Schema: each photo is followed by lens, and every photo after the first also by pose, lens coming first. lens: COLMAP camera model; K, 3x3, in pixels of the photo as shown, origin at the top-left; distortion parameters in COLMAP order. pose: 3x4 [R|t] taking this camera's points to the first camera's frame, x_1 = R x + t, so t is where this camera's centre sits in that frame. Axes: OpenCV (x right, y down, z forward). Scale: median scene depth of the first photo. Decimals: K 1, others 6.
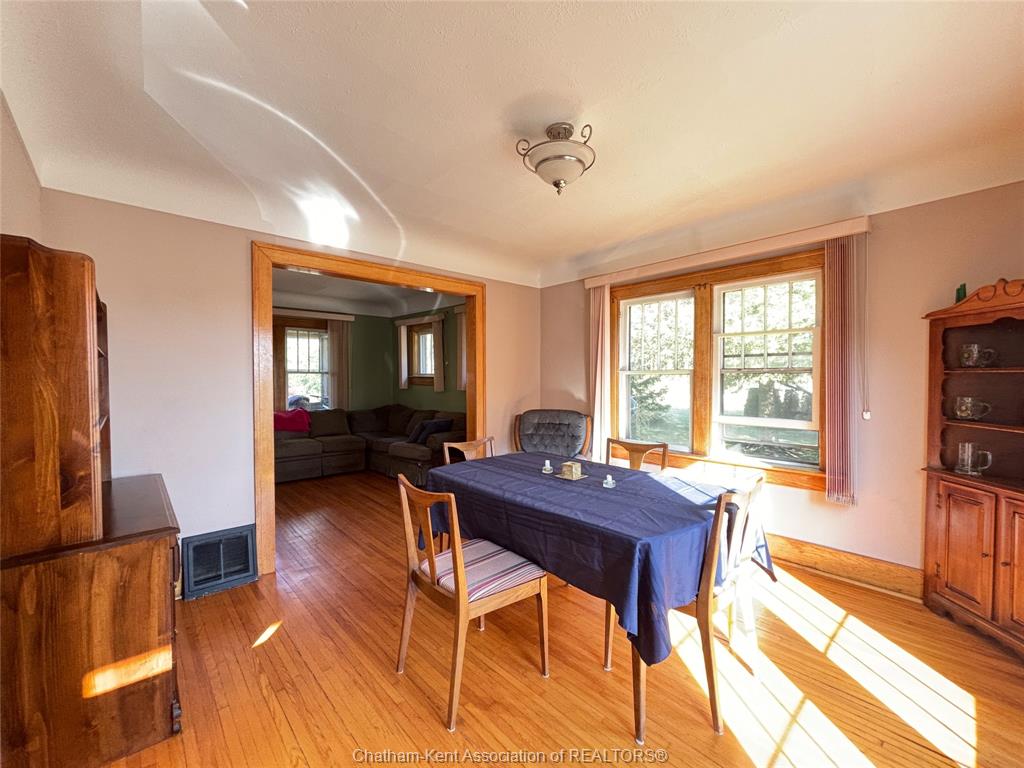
lens RADIAL K [[411.0, 0, 505.0], [0, 411.0, 383.6], [0, 0, 1]] dist [0.000859, -0.000224]
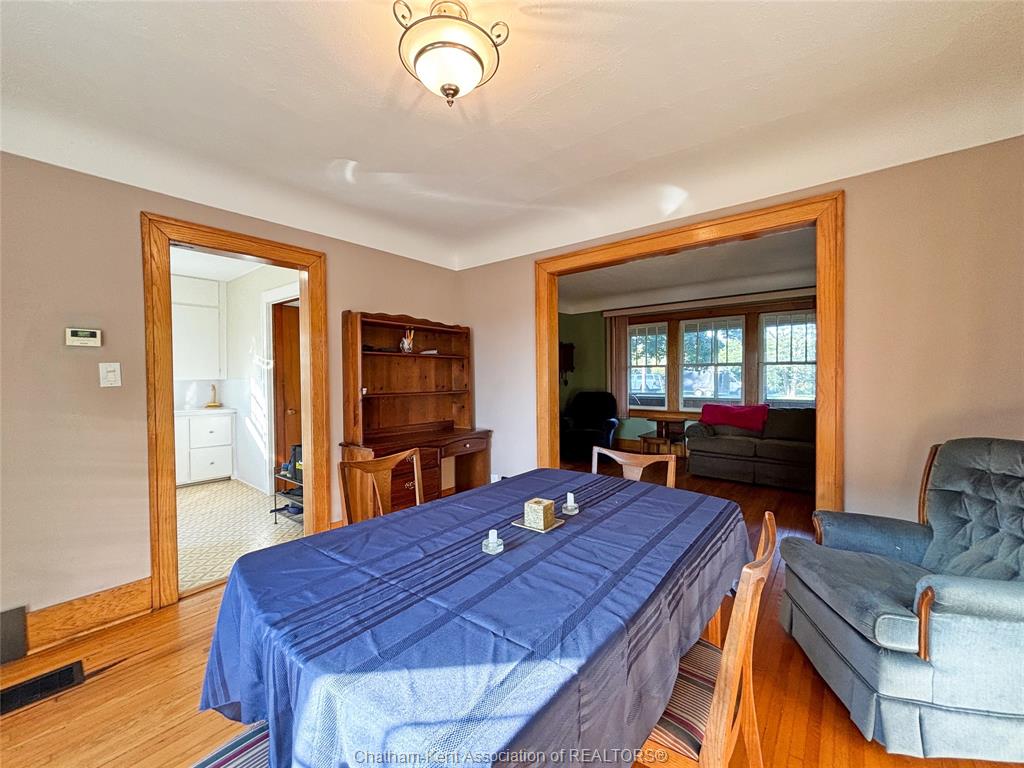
lens RADIAL K [[411.0, 0, 504.0], [0, 411.0, 381.2], [0, 0, 1]] dist [0.000859, -0.000224]
pose [[0.141414, 0.013541, -0.989858, 0.784526], [-0.007118, 0.999895, 0.012662, 0.009369], [0.989925, 0.005255, 0.141495, 0.900210]]
